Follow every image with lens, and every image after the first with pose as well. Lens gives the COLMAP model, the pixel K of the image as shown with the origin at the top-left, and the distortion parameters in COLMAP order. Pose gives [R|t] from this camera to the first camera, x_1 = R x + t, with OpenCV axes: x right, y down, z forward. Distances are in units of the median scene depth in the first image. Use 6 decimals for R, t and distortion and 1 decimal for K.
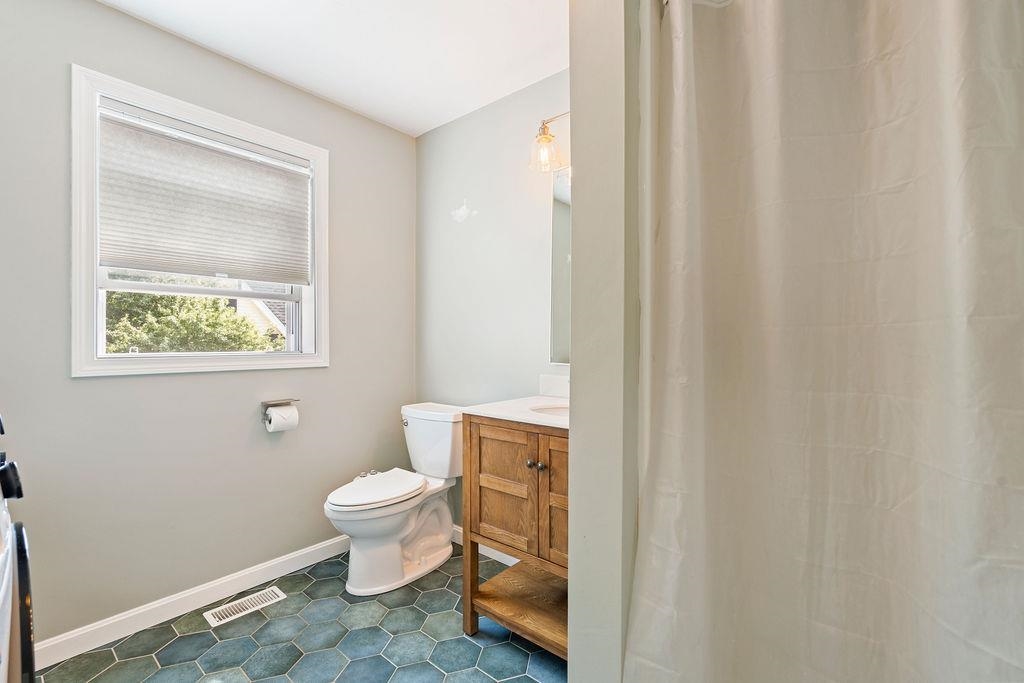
lens RADIAL K [[447.5, 0, 511.6], [0, 447.5, 342.9], [0, 0, 1]] dist [-0.002947, 0.000189]
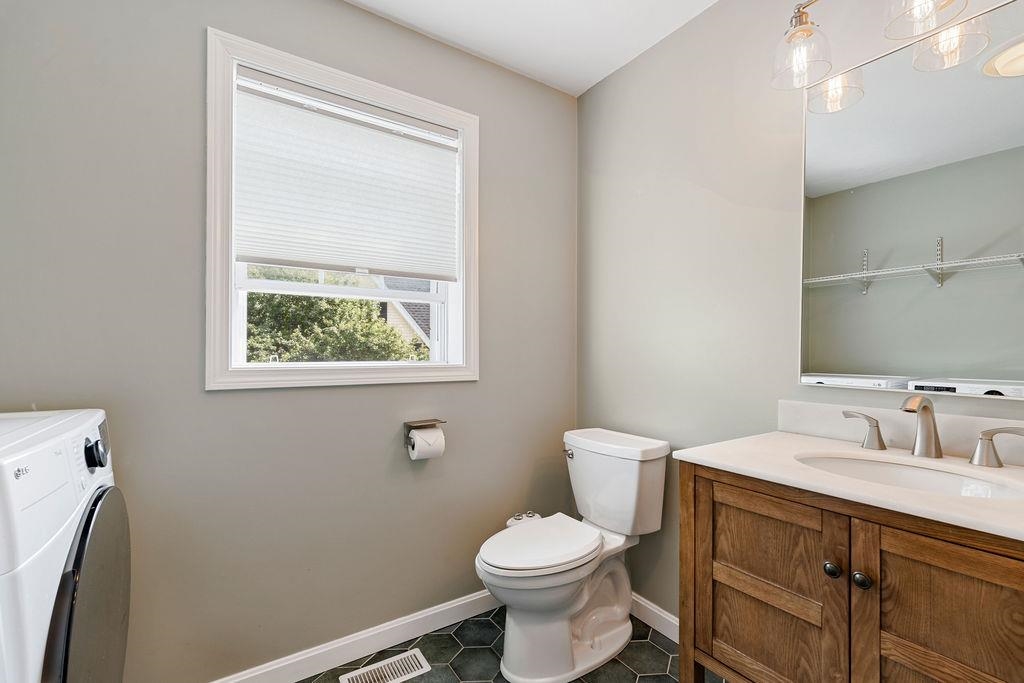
lens RADIAL K [[450.2, 0, 511.9], [0, 450.2, 351.8], [0, 0, 1]] dist [-0.002359, -0.000195]
pose [[0.960247, 0.002571, -0.279140, -0.135573], [-0.002910, 0.999995, -0.000800, 0.001117], [0.279137, 0.001581, 0.960250, 0.256015]]
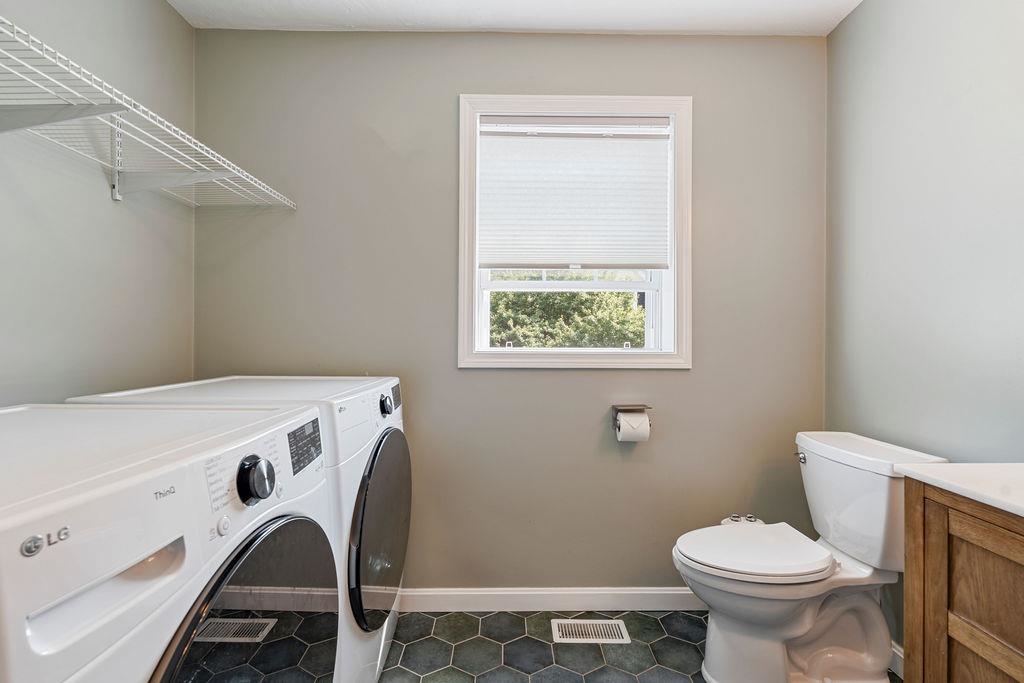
lens RADIAL K [[454.4, 0, 510.7], [0, 454.4, 338.5], [0, 0, 1]] dist [-0.002327, -0.000339]
pose [[0.653467, 0.003854, -0.756945, -0.009345], [-0.005486, 0.999985, 0.000355, 0.000799], [0.756935, 0.003921, 0.653478, 0.261481]]
